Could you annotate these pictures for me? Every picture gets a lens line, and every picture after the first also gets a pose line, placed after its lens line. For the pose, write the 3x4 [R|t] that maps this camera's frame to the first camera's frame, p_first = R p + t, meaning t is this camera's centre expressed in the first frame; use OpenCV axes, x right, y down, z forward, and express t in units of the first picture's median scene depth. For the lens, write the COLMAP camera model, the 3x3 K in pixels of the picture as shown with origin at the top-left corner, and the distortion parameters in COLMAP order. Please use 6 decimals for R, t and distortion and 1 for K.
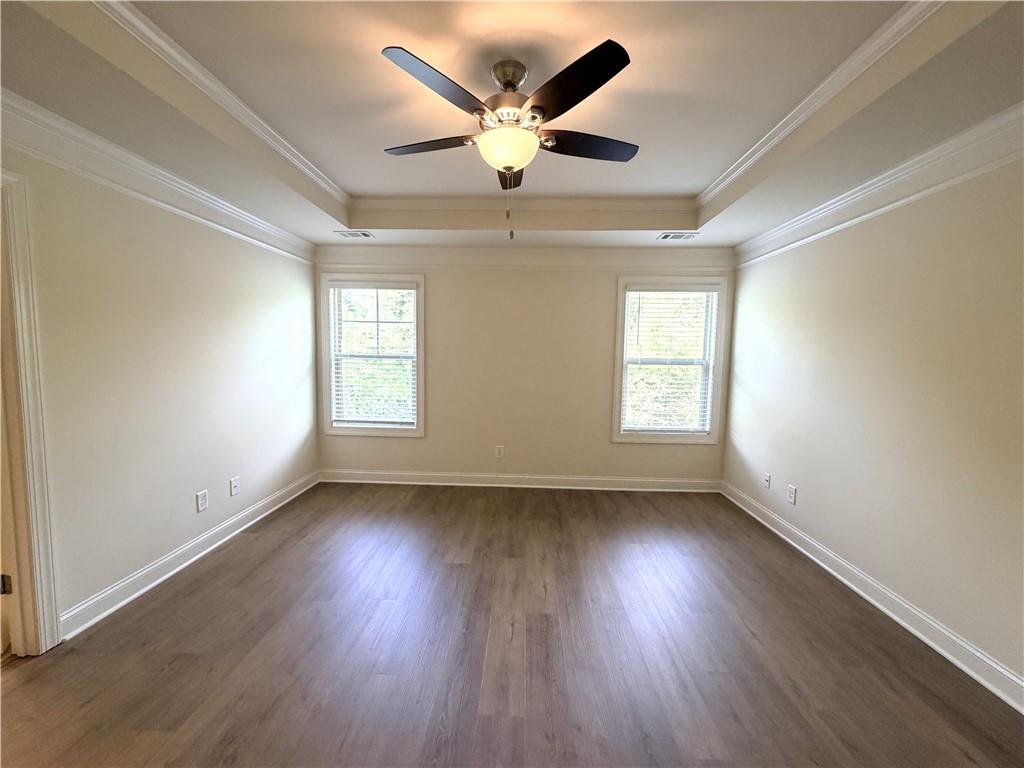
lens RADIAL K [[411.1, 0, 512.5], [0, 411.1, 384.2], [0, 0, 1]] dist [-0.000813, 0.000515]
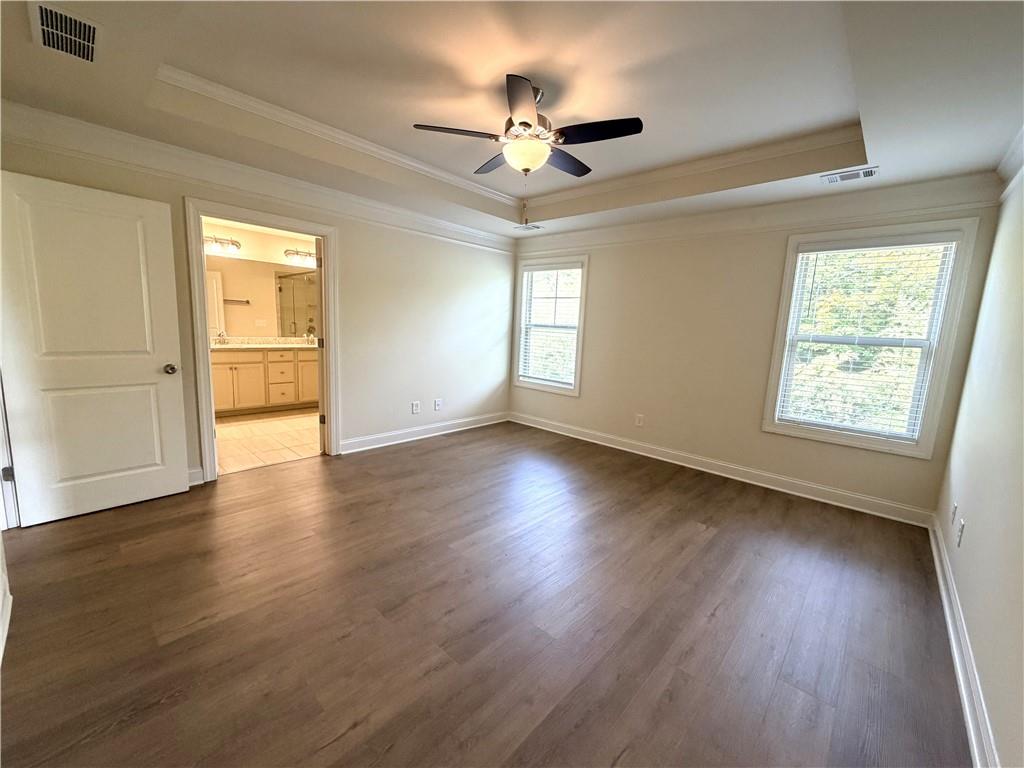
lens RADIAL K [[411.1, 0, 508.3], [0, 411.1, 388.5], [0, 0, 1]] dist [-0.000813, 0.000515]
pose [[0.753918, 0.118534, -0.646187, 0.392733], [-0.077010, 0.992753, 0.092258, 0.013447], [0.652439, -0.019792, 0.757583, -0.012654]]
